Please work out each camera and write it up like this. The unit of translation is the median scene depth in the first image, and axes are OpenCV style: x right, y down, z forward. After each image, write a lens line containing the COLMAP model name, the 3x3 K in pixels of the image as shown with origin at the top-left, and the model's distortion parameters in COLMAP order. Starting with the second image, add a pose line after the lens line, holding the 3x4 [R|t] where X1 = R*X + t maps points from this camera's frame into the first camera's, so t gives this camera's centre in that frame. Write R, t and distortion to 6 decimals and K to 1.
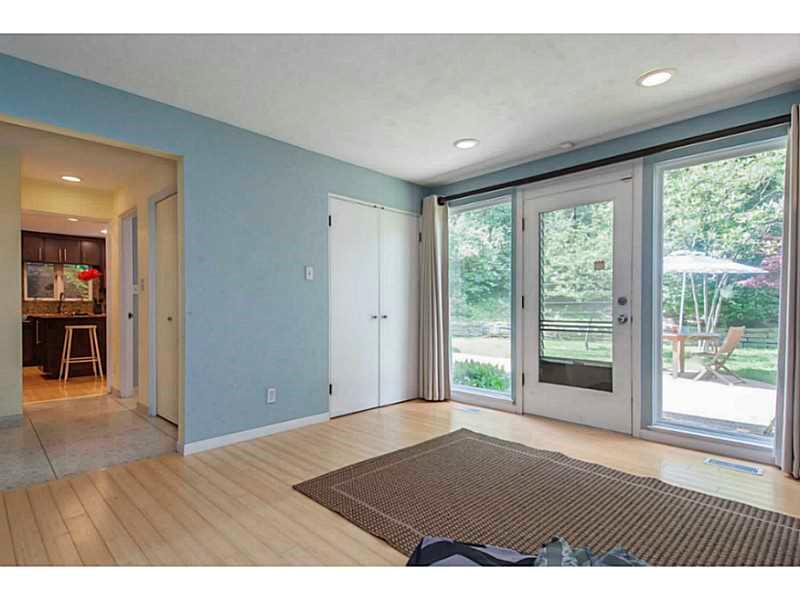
lens RADIAL K [[421.1, 0, 395.6], [0, 421.1, 302.4], [0, 0, 1]] dist [-0.004260, -0.015141]
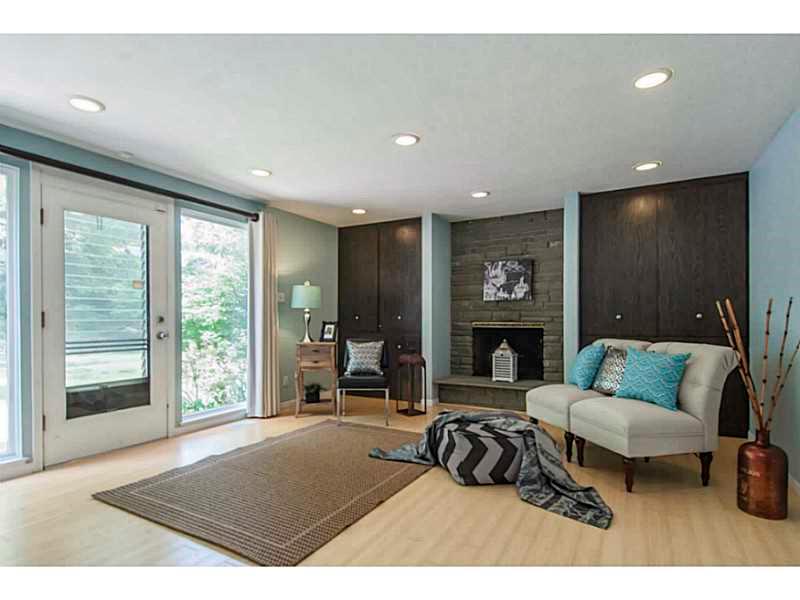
lens RADIAL K [[421.1, 0, 395.5], [0, 421.1, 301.4], [0, 0, 1]] dist [-0.004260, -0.015141]
pose [[-0.304348, 0.040664, 0.951693, -0.699712], [0.000795, 0.999099, -0.042435, -0.002574], [-0.952561, -0.012158, -0.304106, 0.732051]]
